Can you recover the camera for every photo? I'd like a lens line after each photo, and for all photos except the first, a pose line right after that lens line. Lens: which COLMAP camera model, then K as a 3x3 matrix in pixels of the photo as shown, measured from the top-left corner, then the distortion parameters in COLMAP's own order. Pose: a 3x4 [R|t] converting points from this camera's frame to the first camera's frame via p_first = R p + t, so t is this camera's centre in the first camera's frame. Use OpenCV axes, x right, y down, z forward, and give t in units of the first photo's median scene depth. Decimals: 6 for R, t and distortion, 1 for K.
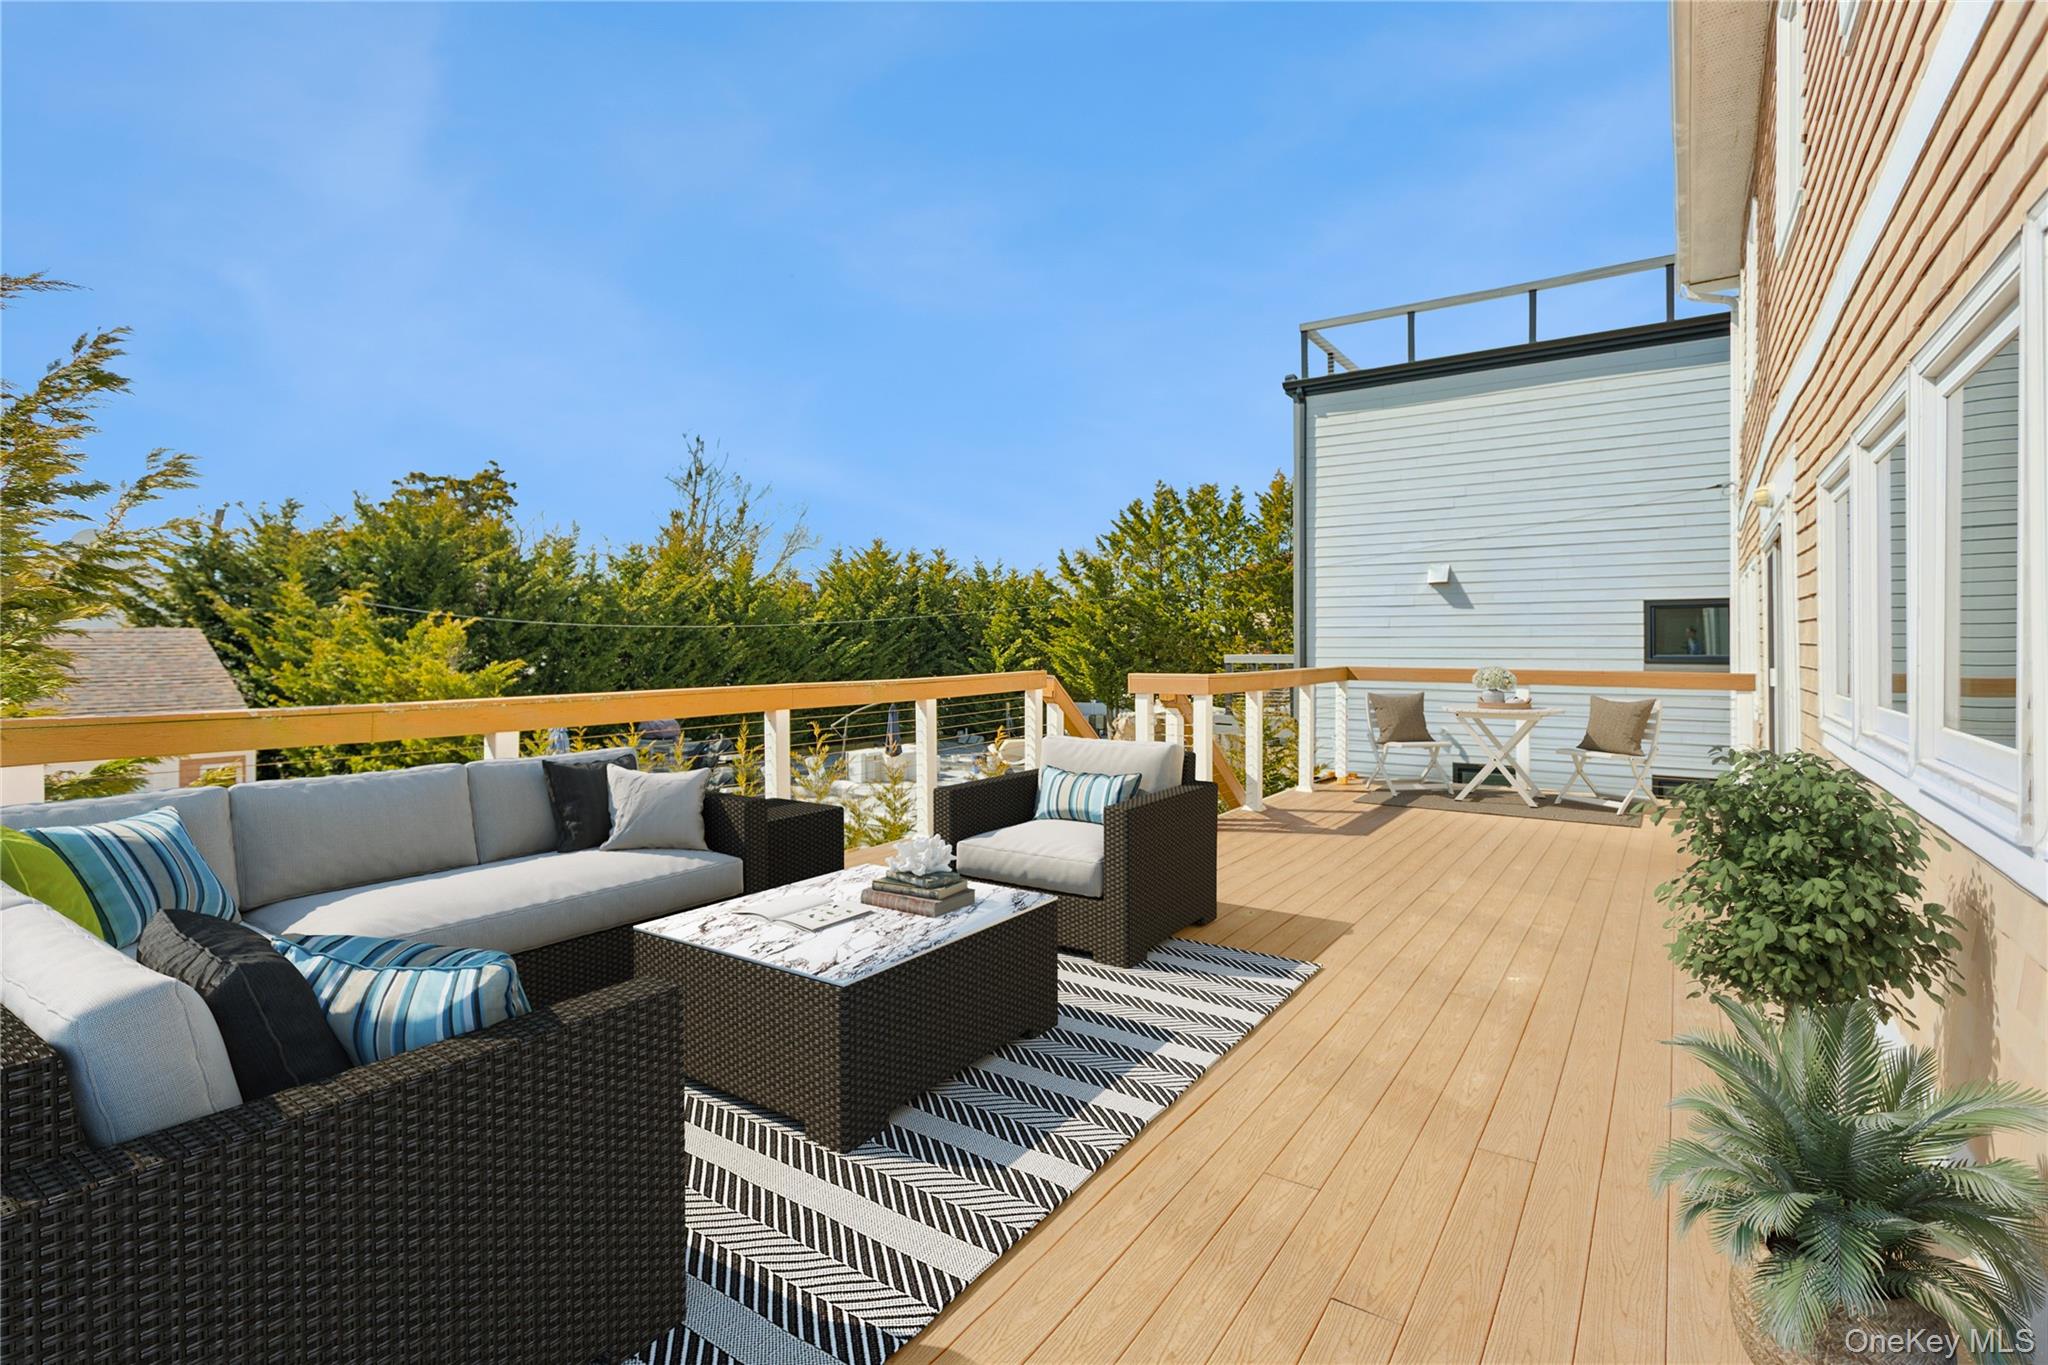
lens RADIAL K [[982.8, 0, 1029.8], [0, 982.8, 666.2], [0, 0, 1]] dist [0.006579, 0.001123]
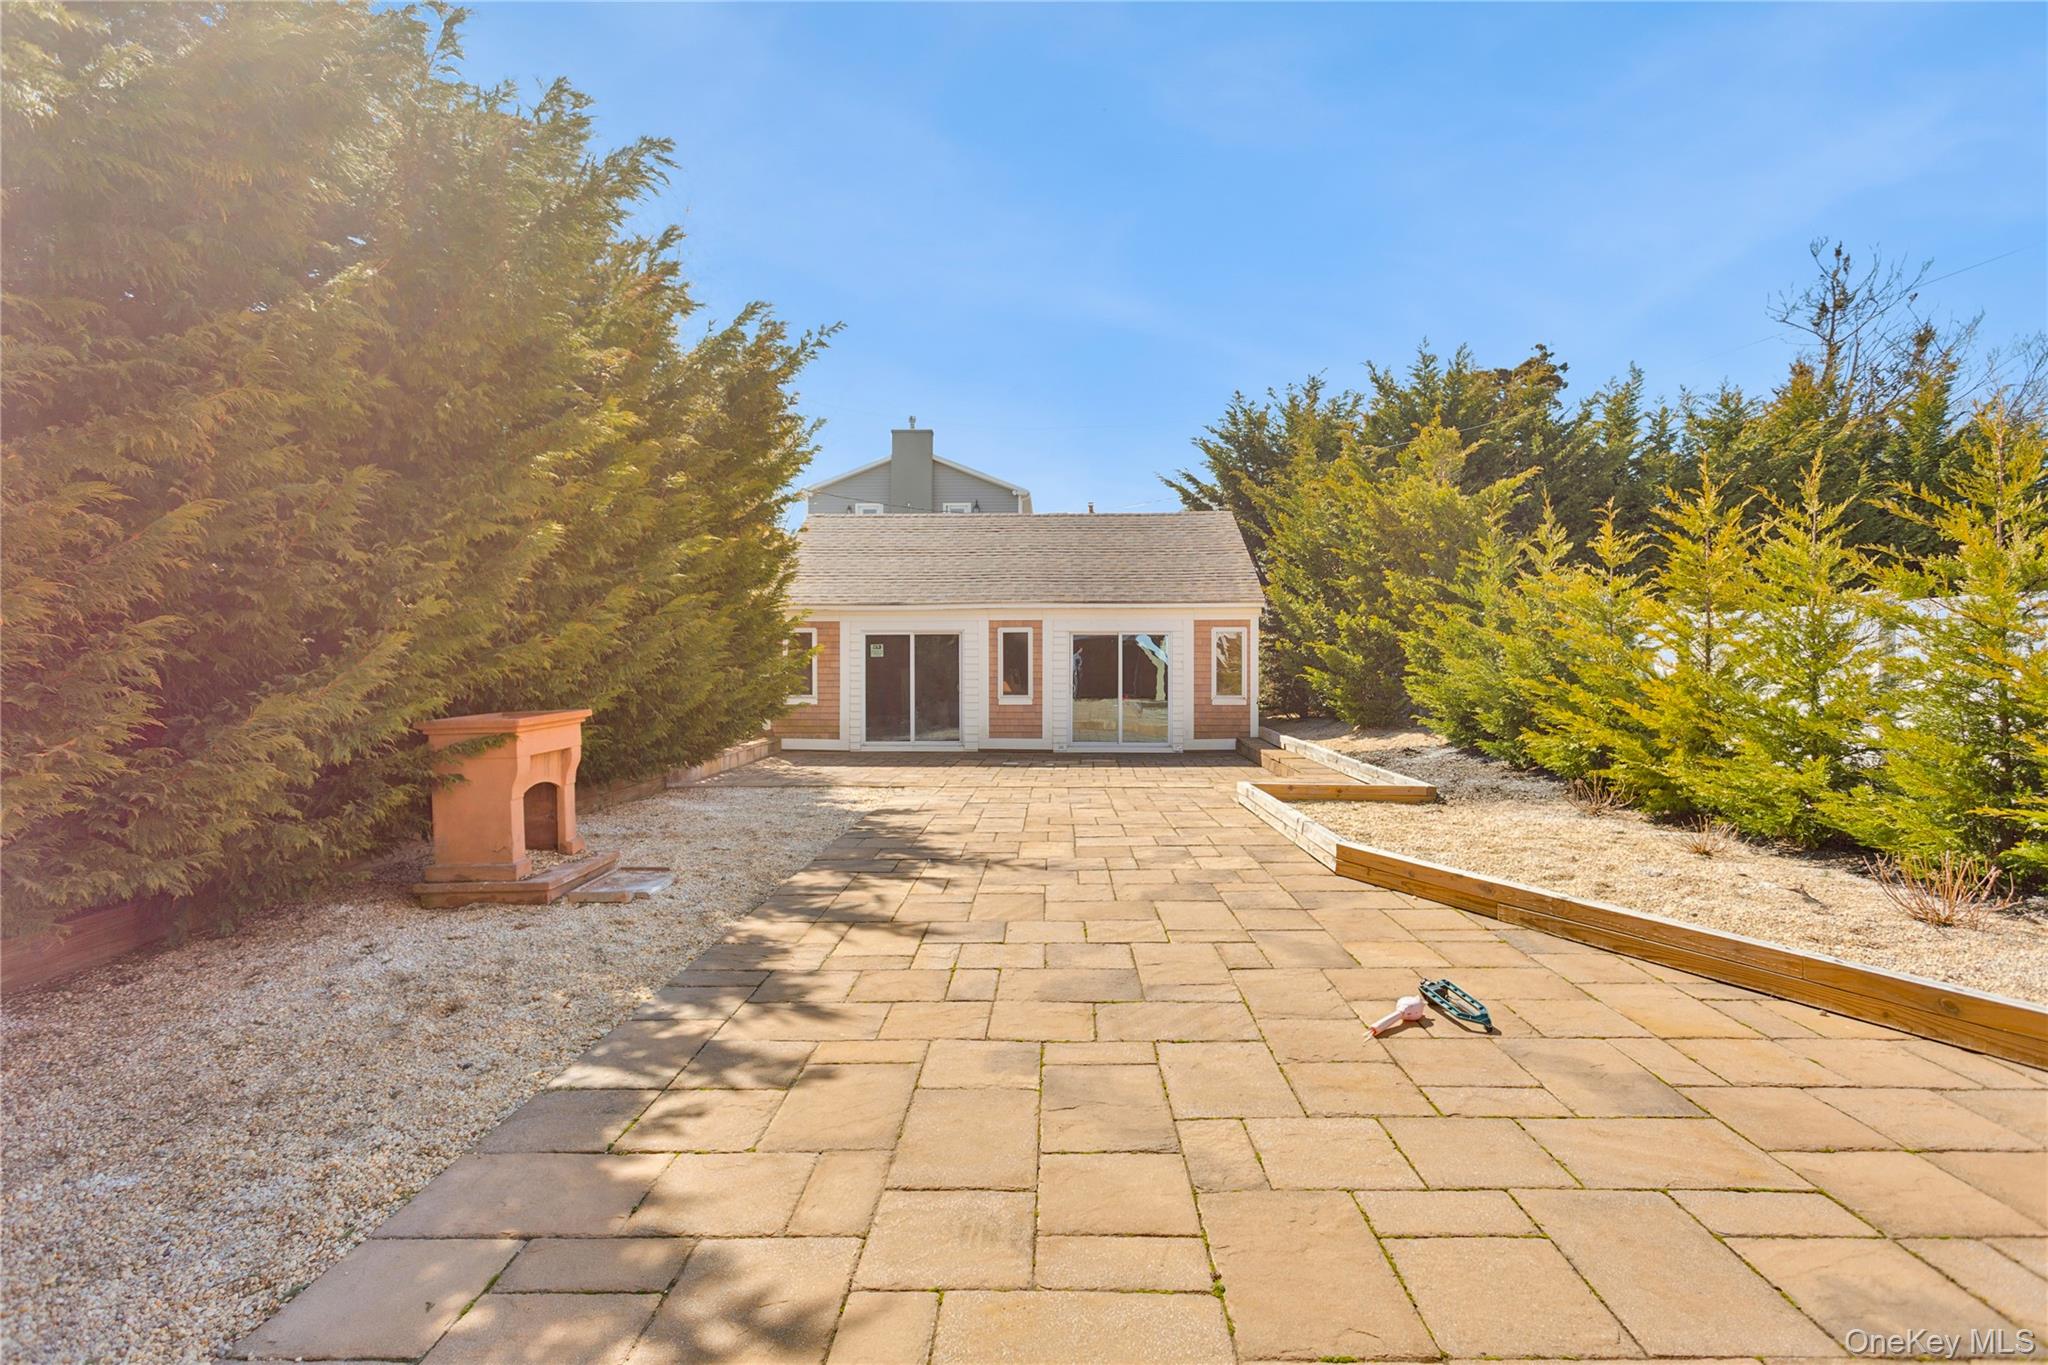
lens RADIAL K [[982.8, 0, 1029.9], [0, 982.8, 666.0], [0, 0, 1]] dist [0.006579, 0.001123]
pose [[0.530133, 0.000363, -0.847914, -0.065175], [-0.010741, 0.999923, -0.006288, 0.090574], [0.847846, 0.012441, 0.530096, 0.201924]]
